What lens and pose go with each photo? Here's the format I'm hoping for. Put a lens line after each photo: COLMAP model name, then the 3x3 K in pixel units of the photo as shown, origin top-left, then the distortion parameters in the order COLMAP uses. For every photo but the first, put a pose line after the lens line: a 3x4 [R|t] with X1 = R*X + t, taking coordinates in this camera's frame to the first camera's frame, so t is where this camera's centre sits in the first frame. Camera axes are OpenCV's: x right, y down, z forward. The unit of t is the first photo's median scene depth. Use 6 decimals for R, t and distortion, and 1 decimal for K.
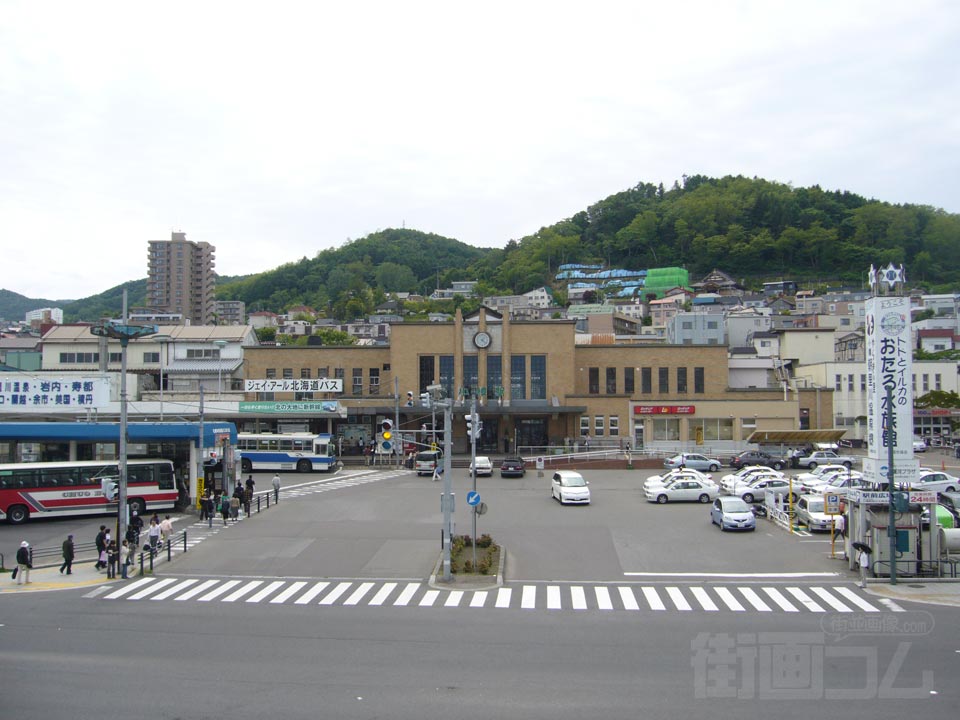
lens RADIAL K [[1046.0, 0, 519.5], [0, 1046.0, 358.9], [0, 0, 1]] dist [-0.062499, 0.032412]
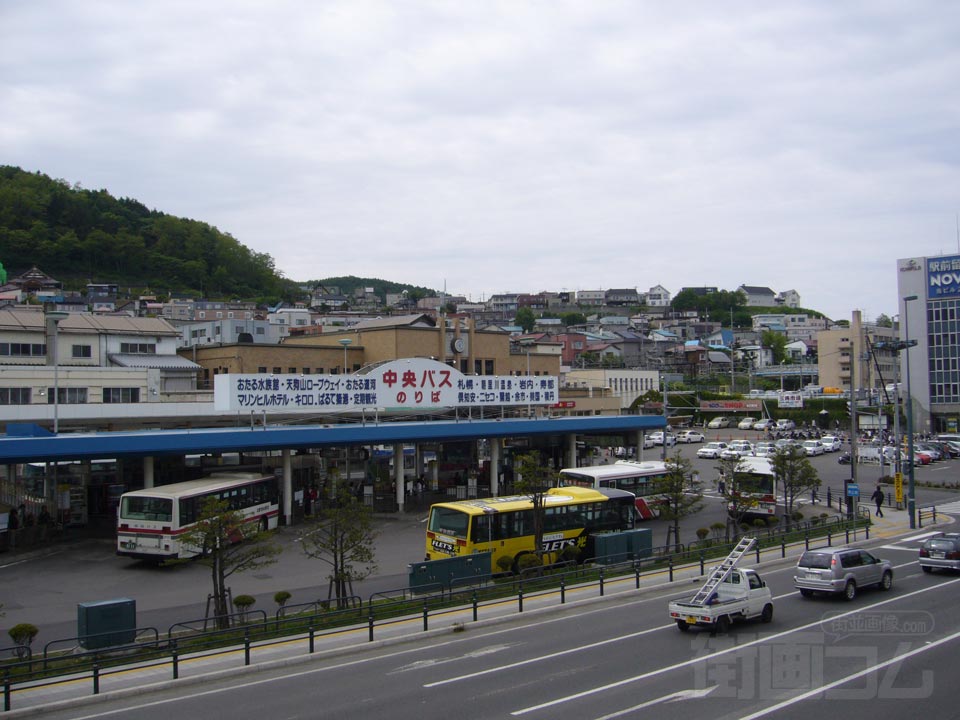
lens RADIAL K [[1016.2, 0, 542.2], [0, 1016.2, 359.4], [0, 0, 1]] dist [-0.071793, 0.002699]
pose [[0.638674, 0.022530, 0.769148, -0.791114], [-0.019626, 0.999723, -0.012987, 0.009191], [-0.769227, -0.006801, 0.638939, 0.207019]]
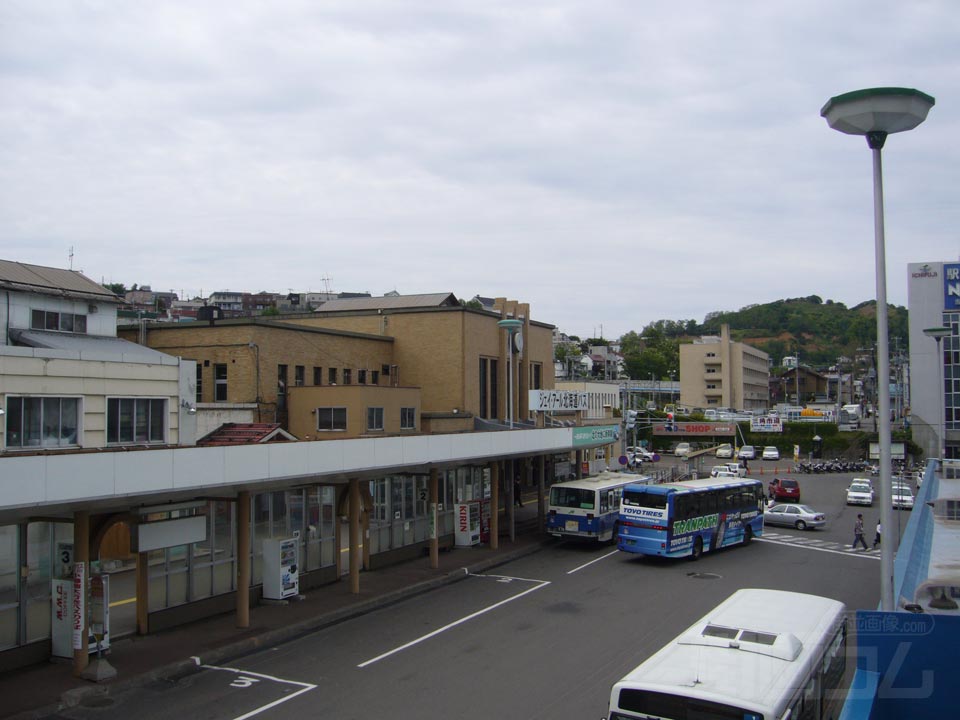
lens RADIAL K [[1016.2, 0, 542.2], [0, 1016.2, 359.4], [0, 0, 1]] dist [-0.071793, 0.002699]
pose [[0.353854, 0.048510, 0.934042, -0.690561], [-0.042876, 0.998446, -0.035612, 0.019802], [-0.934317, -0.027446, 0.355384, 0.682186]]
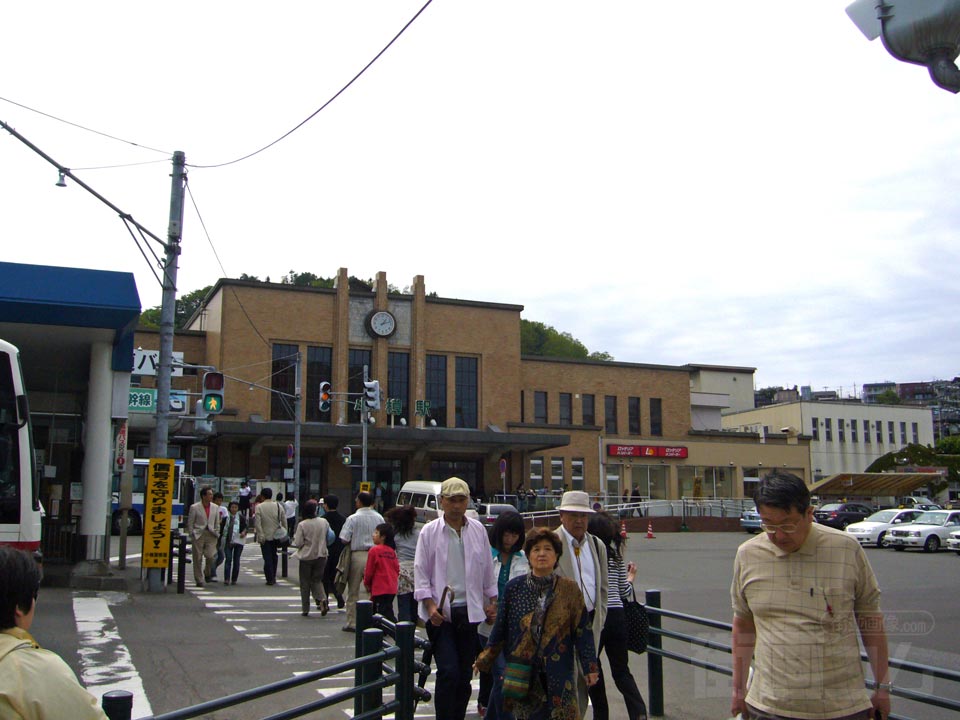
lens RADIAL K [[1042.5, 0, 480.0], [0, 1042.5, 360.0], [0, 0, 1]] dist [-0.100452, 0.006998]
pose [[0.917915, 0.069021, 0.390727, -0.202675], [-0.021223, 0.991885, -0.125357, 0.071242], [-0.396209, 0.106774, 0.911931, 0.420019]]
